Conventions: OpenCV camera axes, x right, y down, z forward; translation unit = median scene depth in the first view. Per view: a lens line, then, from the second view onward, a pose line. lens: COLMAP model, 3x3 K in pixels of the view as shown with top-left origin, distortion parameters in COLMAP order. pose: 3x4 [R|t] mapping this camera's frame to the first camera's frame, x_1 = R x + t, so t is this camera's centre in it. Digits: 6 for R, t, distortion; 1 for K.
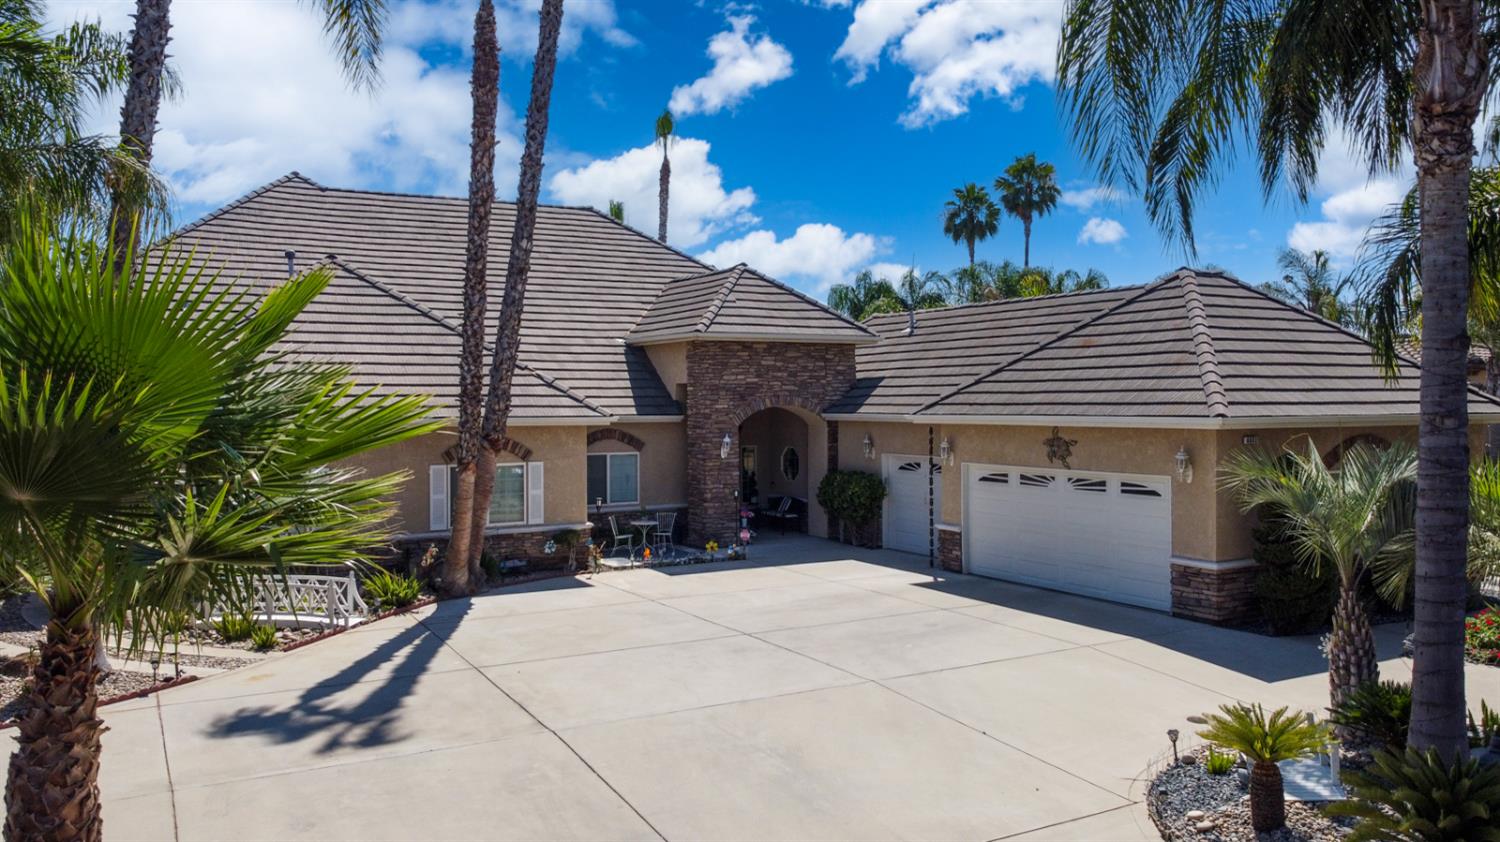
lens RADIAL K [[1151.5, 0, 750.0], [0, 1151.5, 421.0], [0, 0, 1]] dist [-0.032940, -0.000839]
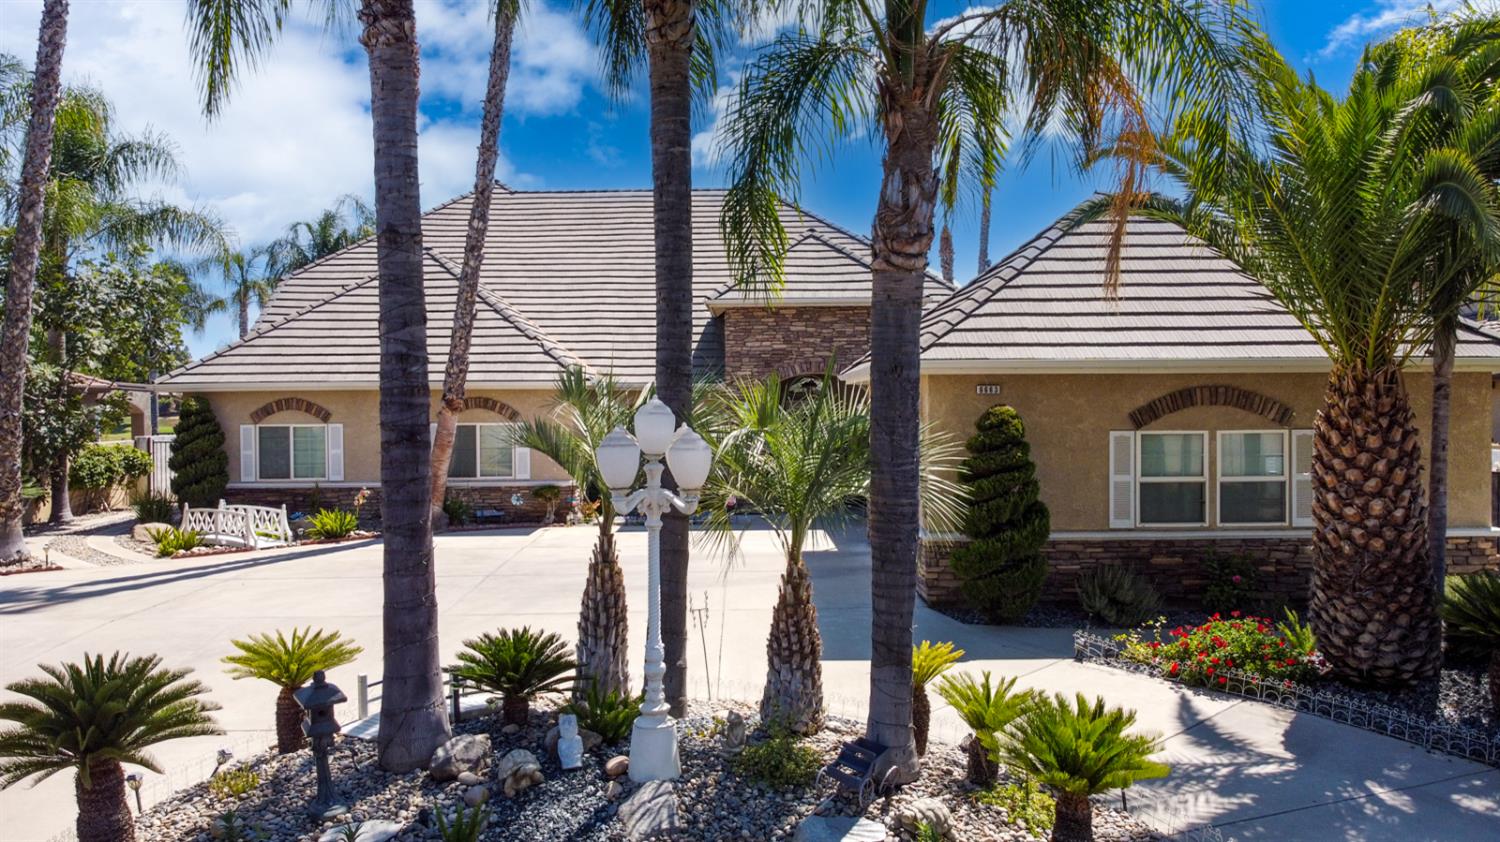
lens RADIAL K [[1132.3, 0, 750.0], [0, 1132.3, 421.0], [0, 0, 1]] dist [-0.006914, 0.000362]
pose [[0.855288, 0.009936, -0.518058, 0.515176], [-0.008096, 0.999950, 0.005814, 0.024129], [0.518090, -0.000778, 0.855326, 0.174136]]
